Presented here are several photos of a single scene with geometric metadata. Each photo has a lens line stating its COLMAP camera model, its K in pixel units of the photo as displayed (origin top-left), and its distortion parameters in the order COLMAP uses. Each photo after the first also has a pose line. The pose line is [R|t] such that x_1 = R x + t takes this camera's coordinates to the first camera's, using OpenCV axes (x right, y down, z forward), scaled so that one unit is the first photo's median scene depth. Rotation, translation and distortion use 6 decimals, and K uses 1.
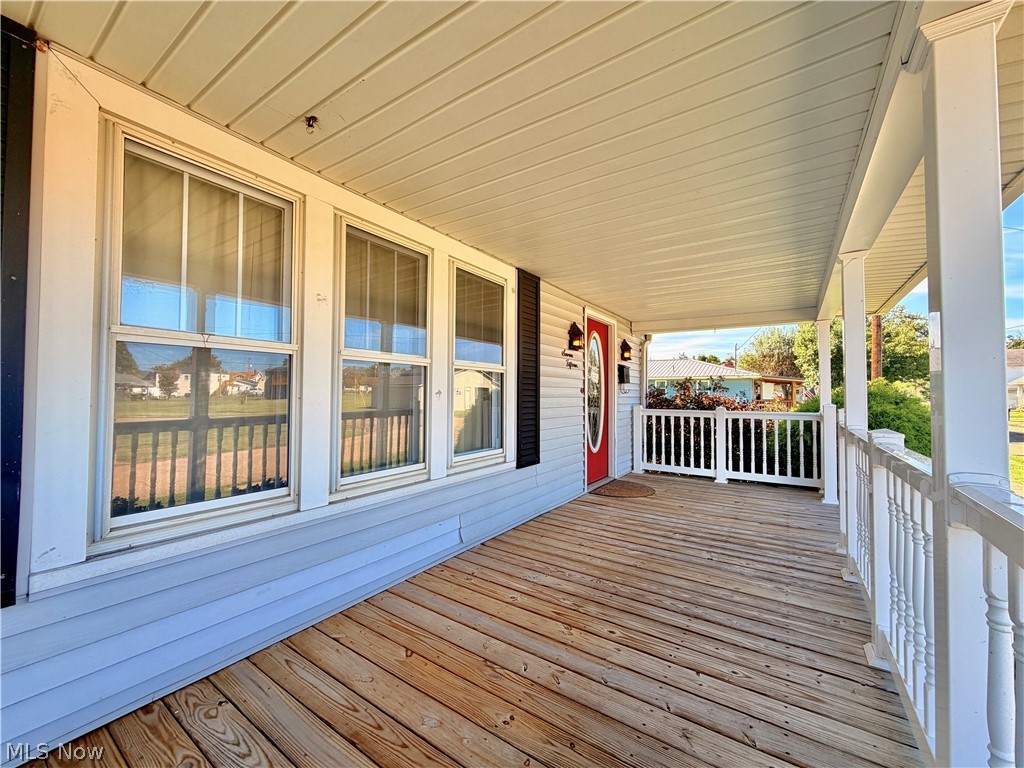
lens RADIAL K [[405.2, 0, 512.0], [0, 405.2, 384.0], [0, 0, 1]] dist [-0.001664, 0.000227]
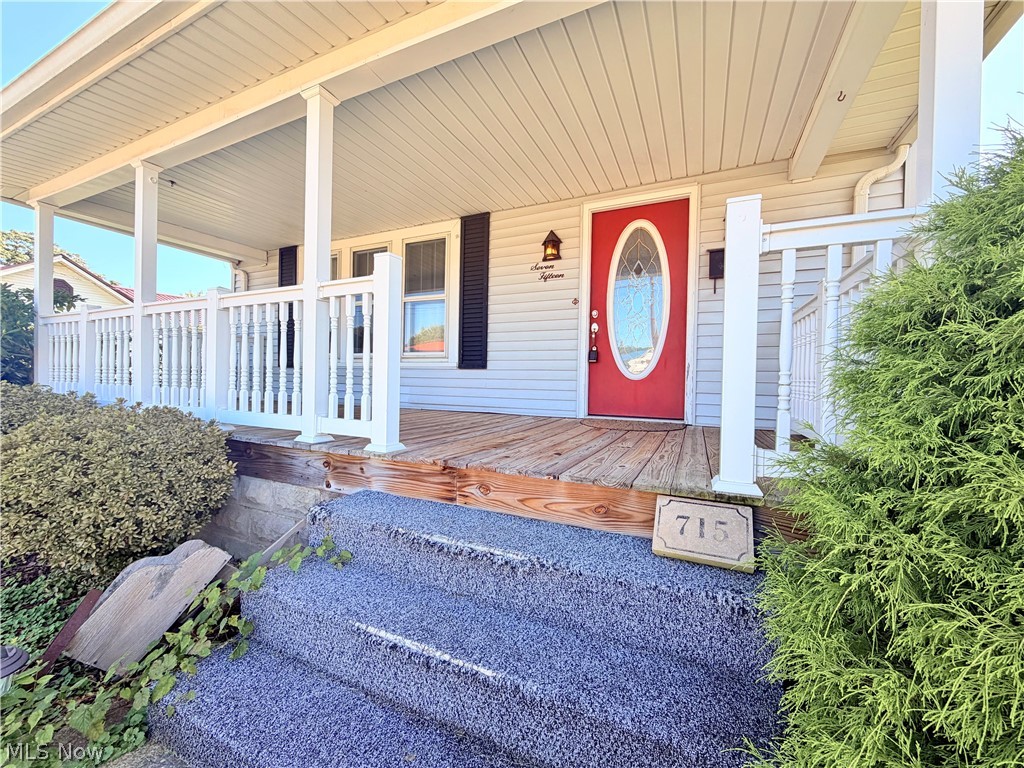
lens RADIAL K [[405.2, 0, 512.0], [0, 405.2, 384.0], [0, 0, 1]] dist [-0.001664, 0.000227]
pose [[0.152781, 0.007250, -0.988233, 0.826477], [0.008526, 0.999926, 0.008654, 0.150565], [0.988223, -0.009748, 0.152708, 0.588284]]
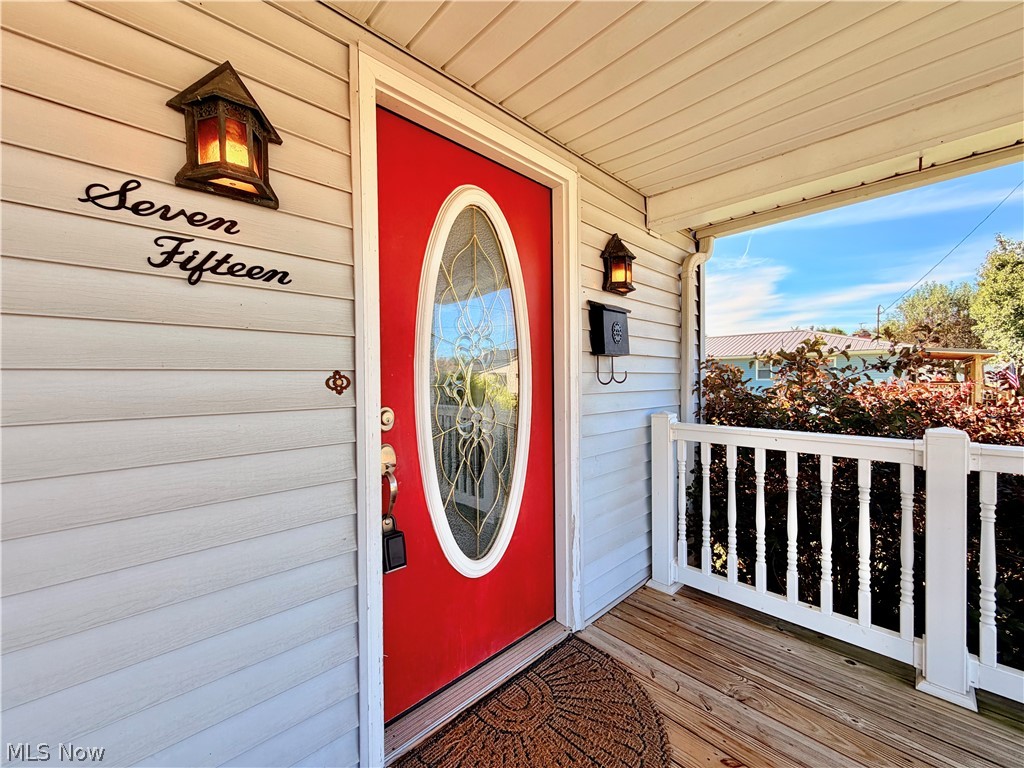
lens RADIAL K [[405.2, 0, 512.0], [0, 405.2, 384.0], [0, 0, 1]] dist [-0.001664, 0.000227]
pose [[0.977395, -0.011433, -0.211112, 0.266001], [0.019587, 0.999139, 0.036573, 0.008387], [0.210512, -0.039882, 0.976777, 0.630044]]
